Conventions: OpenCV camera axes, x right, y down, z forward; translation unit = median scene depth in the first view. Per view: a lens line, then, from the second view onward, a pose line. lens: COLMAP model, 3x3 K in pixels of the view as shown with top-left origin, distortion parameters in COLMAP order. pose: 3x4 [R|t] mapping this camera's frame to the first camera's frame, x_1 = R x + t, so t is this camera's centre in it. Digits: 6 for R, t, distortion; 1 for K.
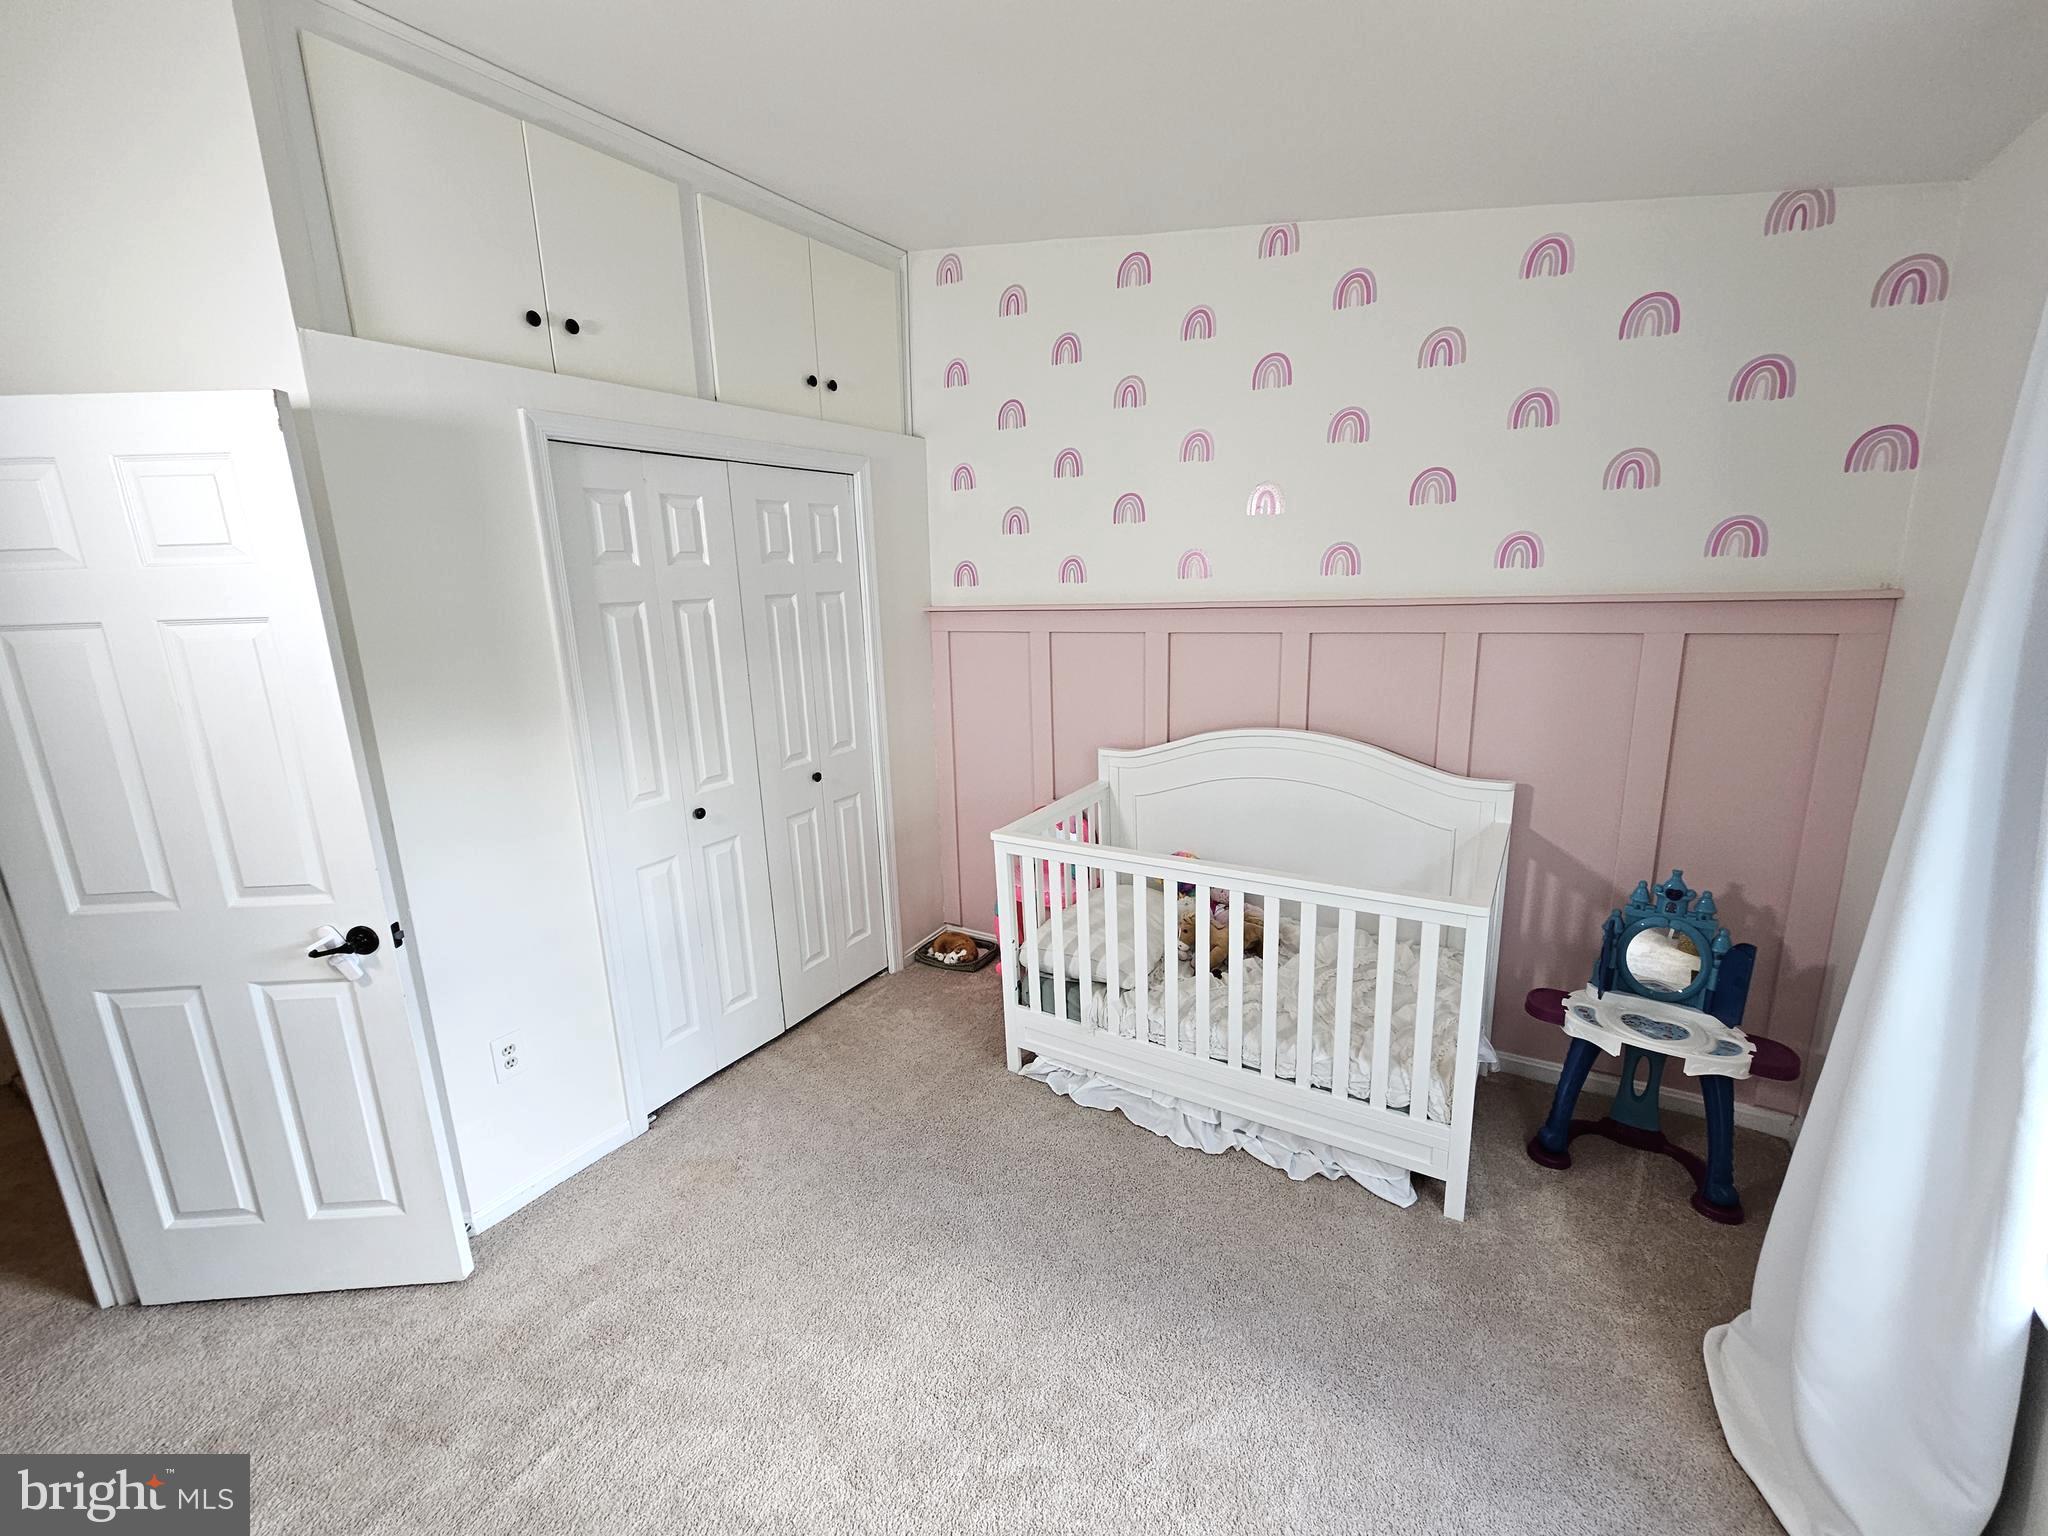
lens RADIAL K [[855.5, 0, 1020.9], [0, 855.5, 774.5], [0, 0, 1]] dist [0.000552, -0.000237]
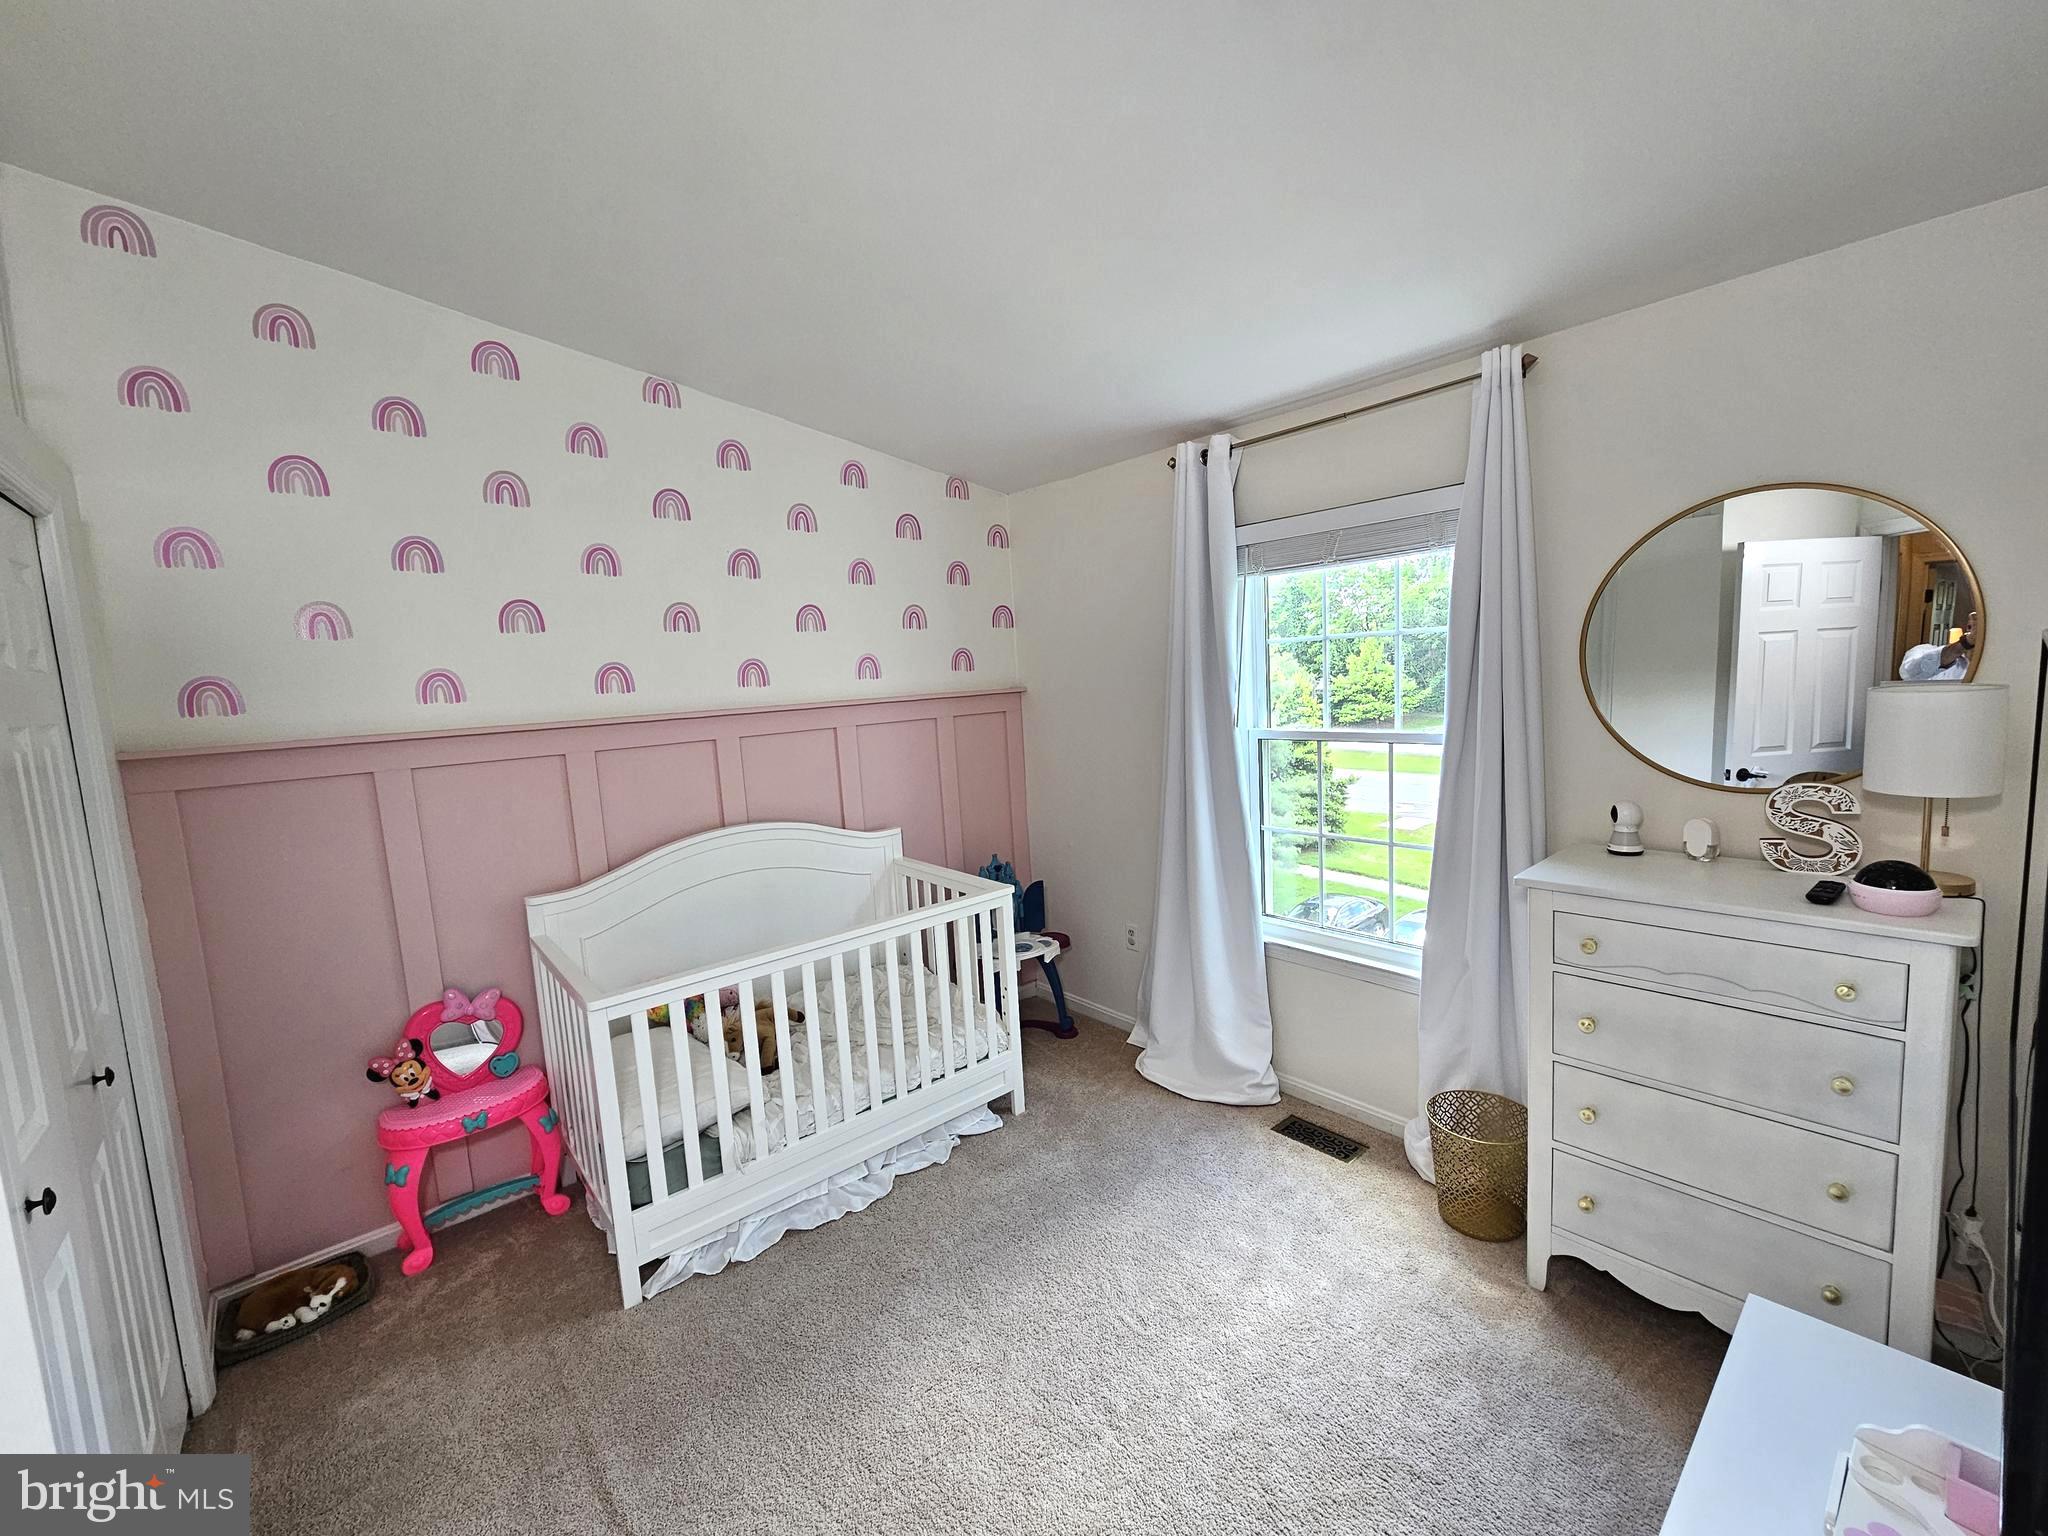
lens RADIAL K [[830.6, 0, 1024.8], [0, 830.6, 766.1], [0, 0, 1]] dist [0.014674, -0.000181]
pose [[0.299848, -0.094160, 0.949329, -0.673738], [0.254256, 0.967011, 0.015606, -0.057610], [-0.919481, 0.236693, 0.313897, 0.366220]]
